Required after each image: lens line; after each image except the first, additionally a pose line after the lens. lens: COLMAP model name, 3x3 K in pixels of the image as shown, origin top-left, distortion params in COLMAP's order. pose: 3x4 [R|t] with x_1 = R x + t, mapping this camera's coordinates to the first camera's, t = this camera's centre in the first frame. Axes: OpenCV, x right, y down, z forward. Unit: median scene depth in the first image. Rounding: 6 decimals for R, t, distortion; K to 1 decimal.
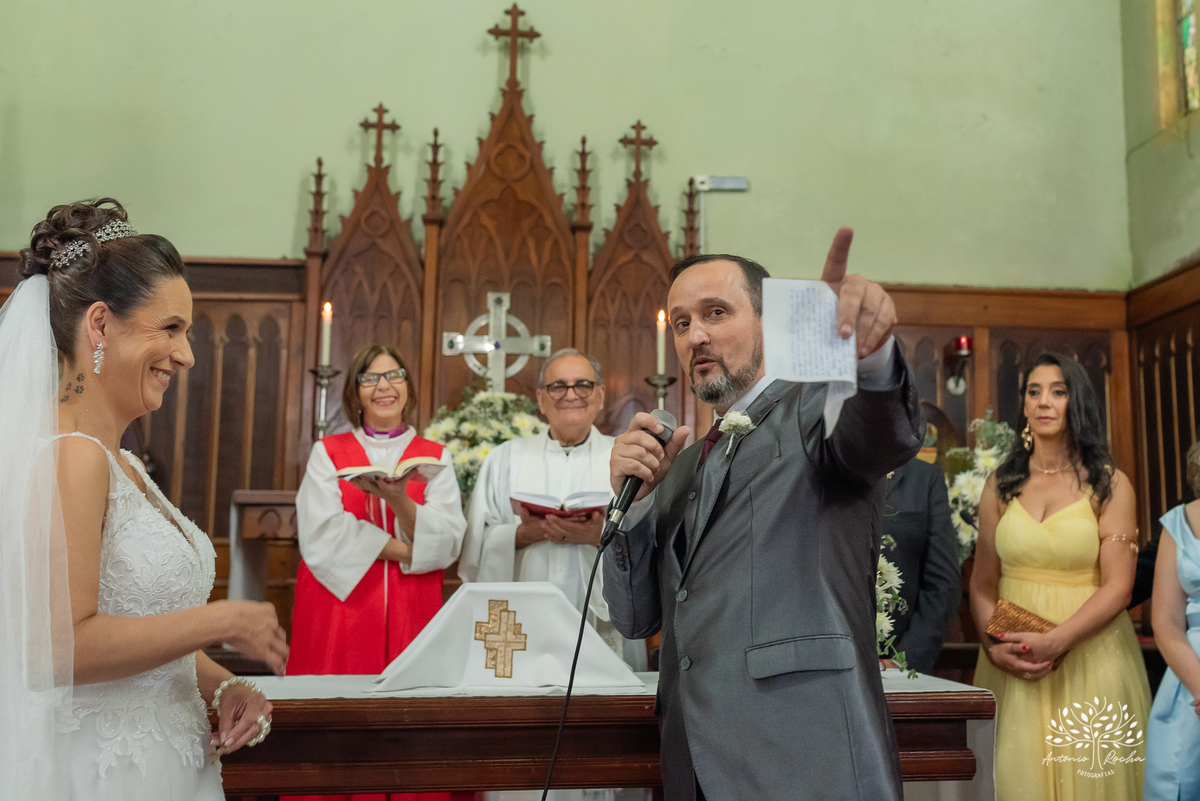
lens RADIAL K [[1319.8, 0, 700.0], [0, 1319.8, 368.3], [0, 0, 1]] dist [-0.000521, 0.001389]
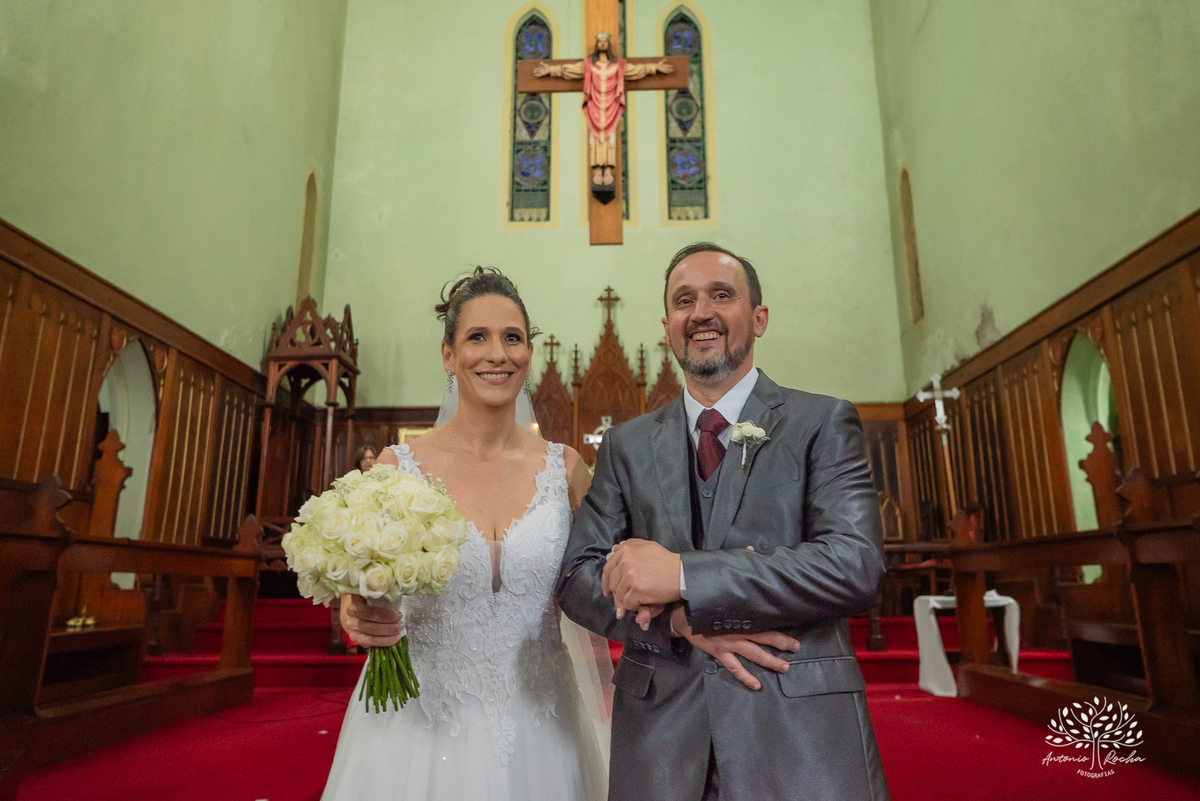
lens RADIAL K [[866.7, 0, 608.0], [0, 866.7, 353.3], [0, 0, 1]] dist [-0.022951, 0.007617]
pose [[0.988878, -0.049171, -0.140363, 0.060337], [0.032992, 0.992777, -0.115347, 0.007191], [0.145021, 0.109434, 0.983358, -0.442800]]
